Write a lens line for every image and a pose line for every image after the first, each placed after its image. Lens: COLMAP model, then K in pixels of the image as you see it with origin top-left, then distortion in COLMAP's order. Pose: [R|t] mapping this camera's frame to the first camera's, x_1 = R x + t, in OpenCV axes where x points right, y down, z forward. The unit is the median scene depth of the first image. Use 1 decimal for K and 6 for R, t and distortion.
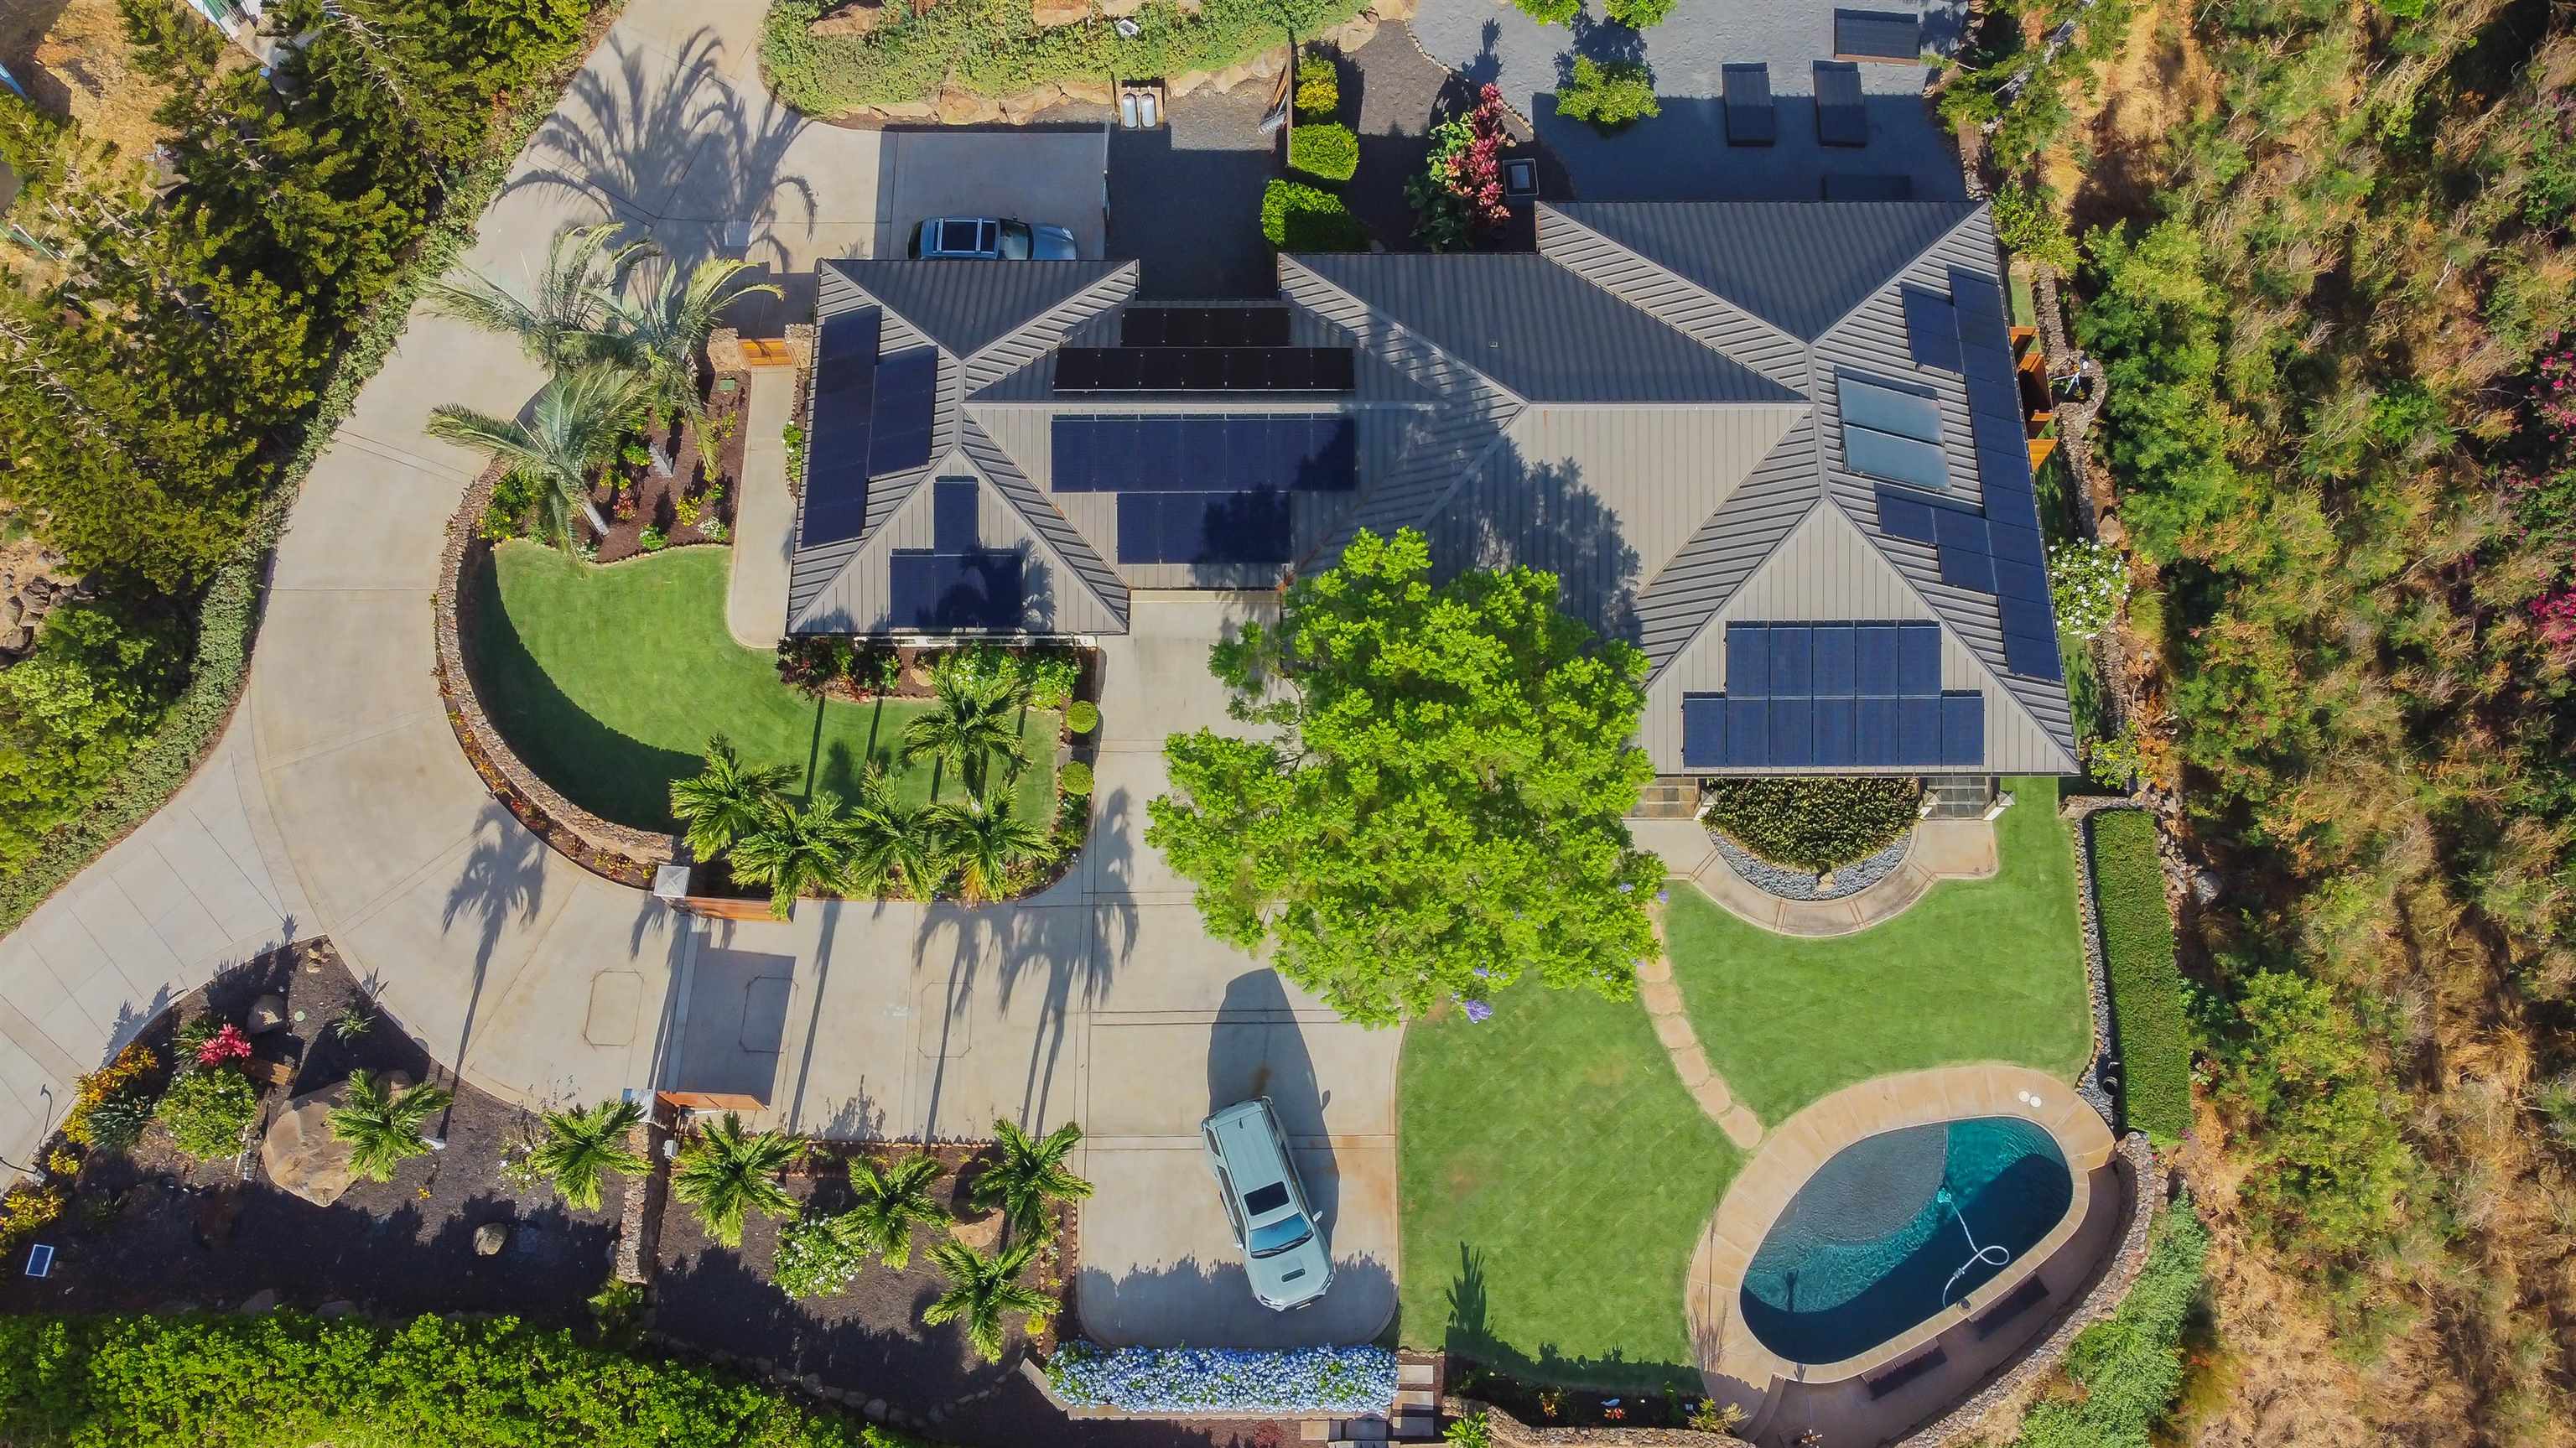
lens RADIAL K [[1924.5, 0, 1284.9], [0, 1924.5, 723.1], [0, 0, 1]] dist [-0.003471, 0.003181]
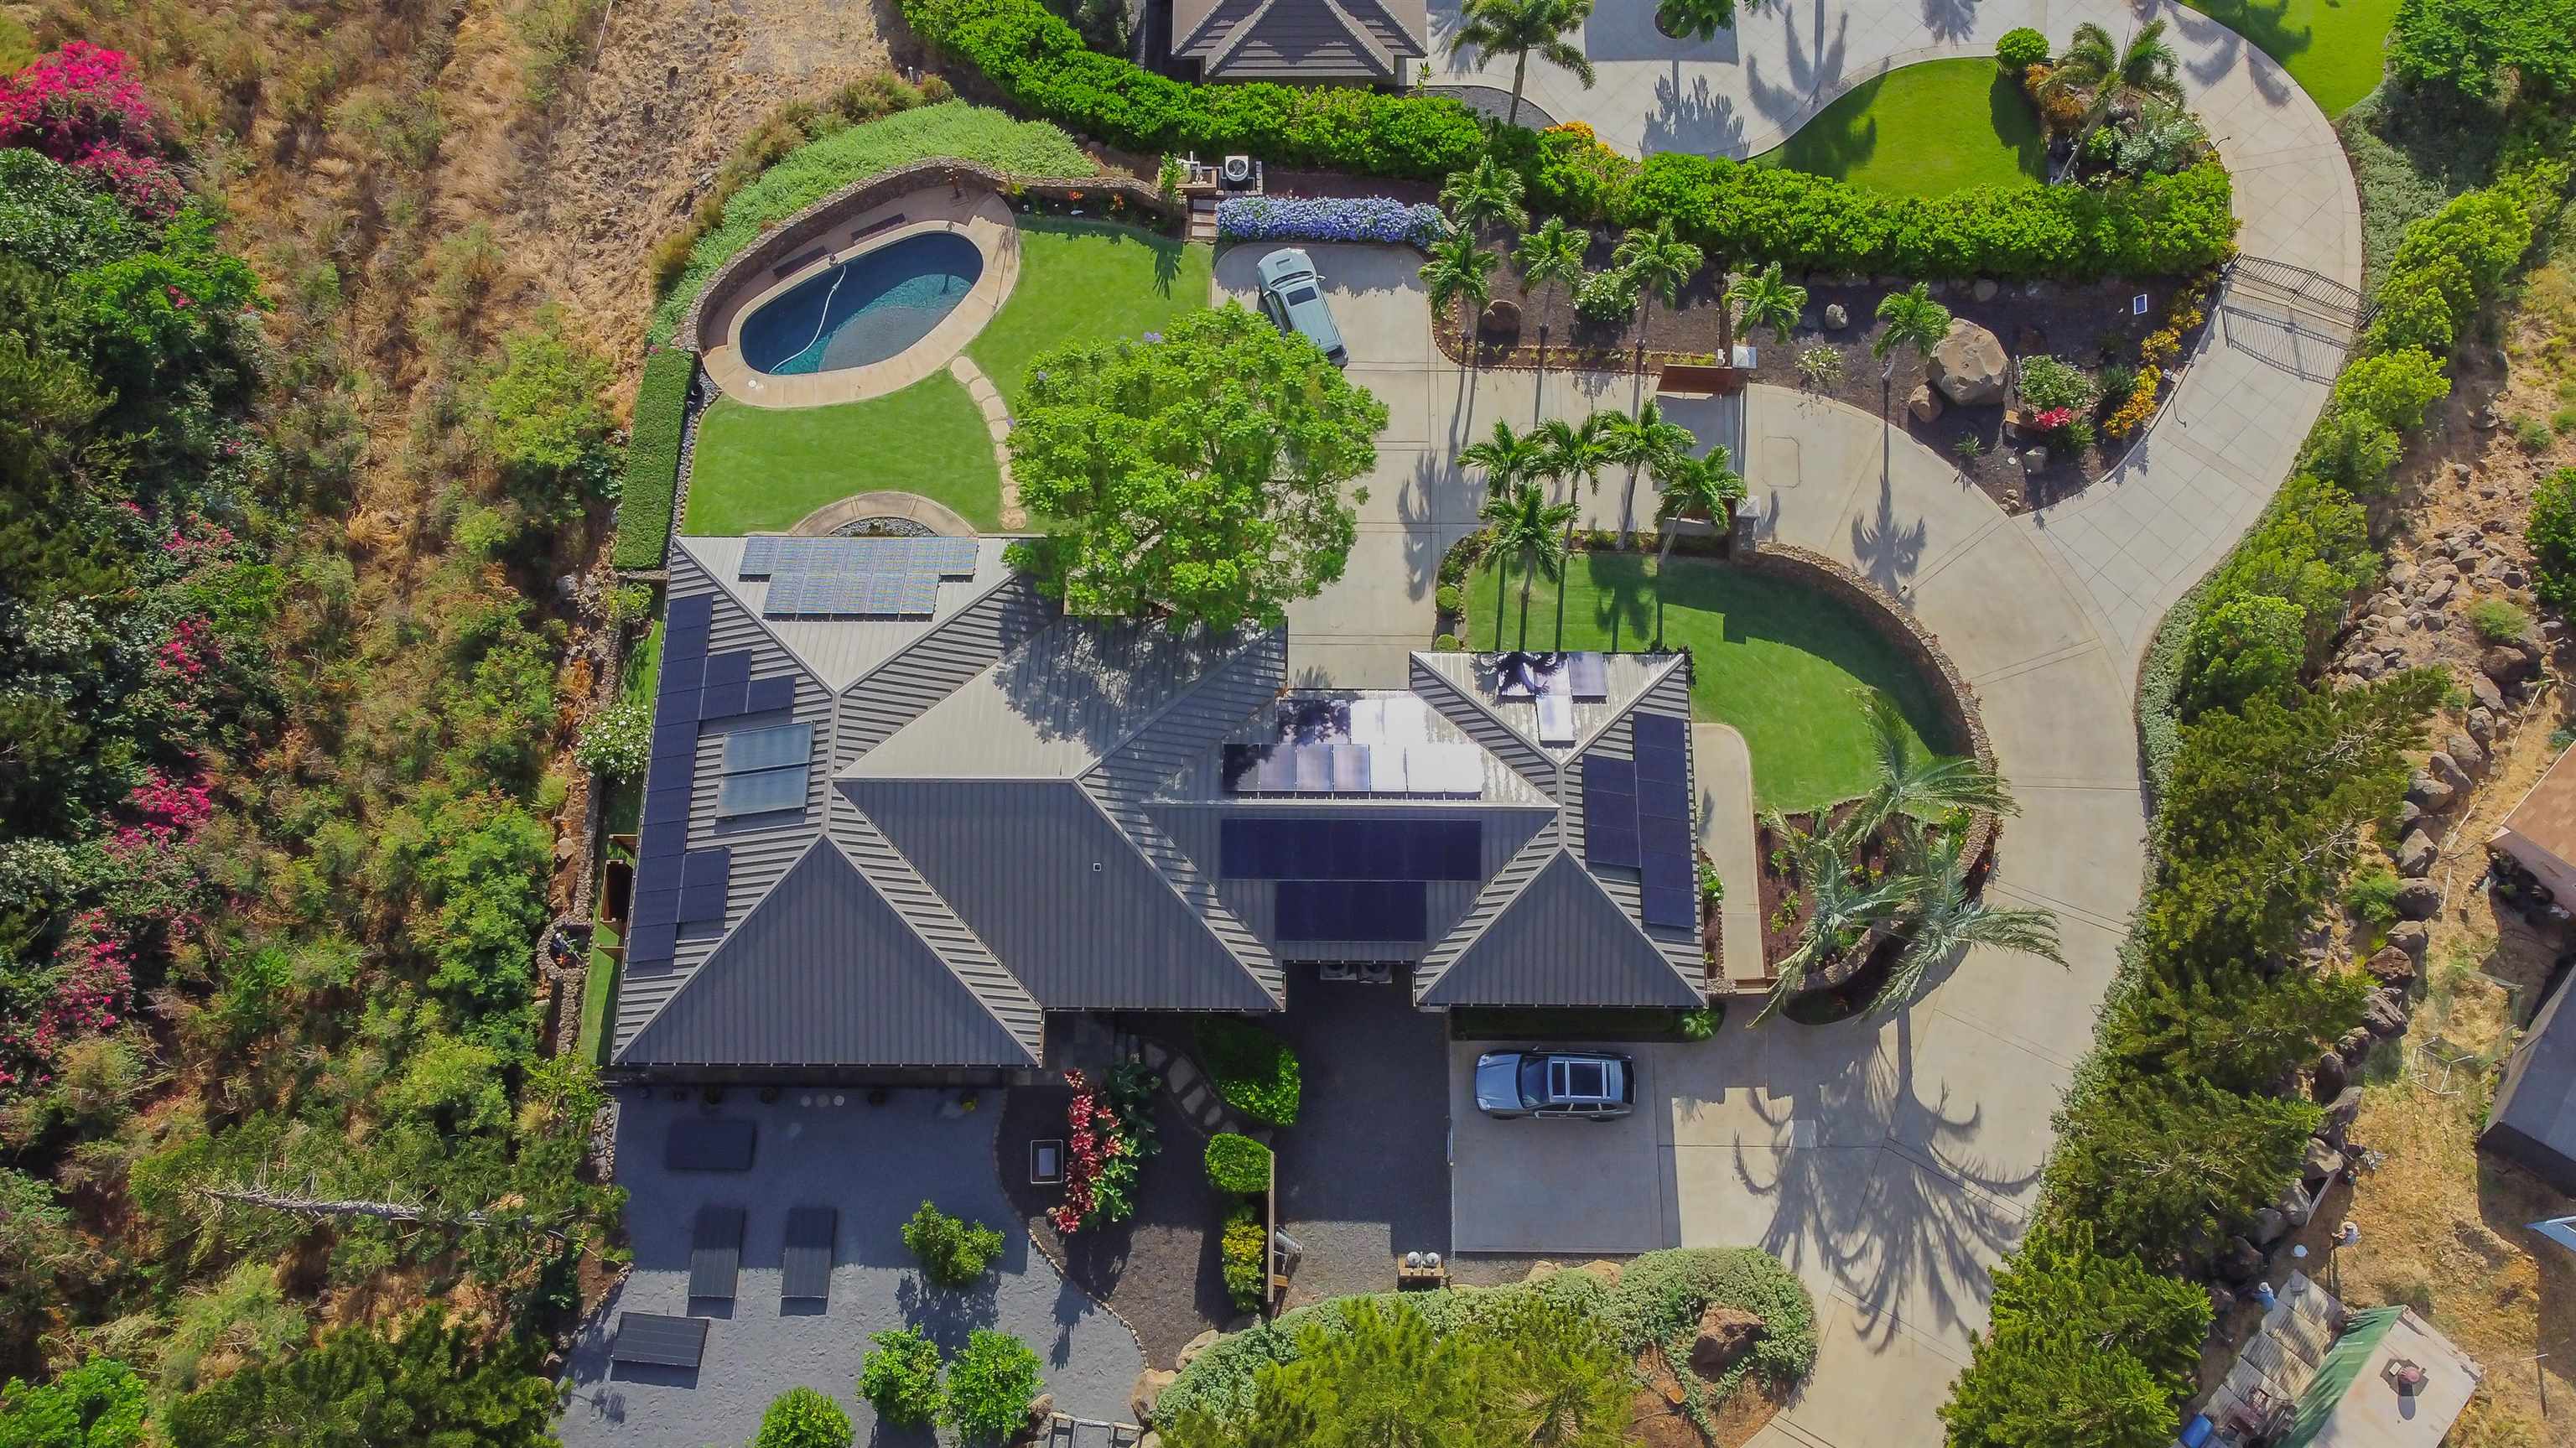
lens RADIAL K [[1924.5, 0, 1285.9], [0, 1924.5, 724.5], [0, 0, 1]] dist [-0.003471, 0.003181]
pose [[-0.999923, -0.012205, 0.002289, -0.004300], [0.010913, -0.775740, 0.630958, -0.827369], [-0.005925, 0.630934, 0.775814, 0.063936]]
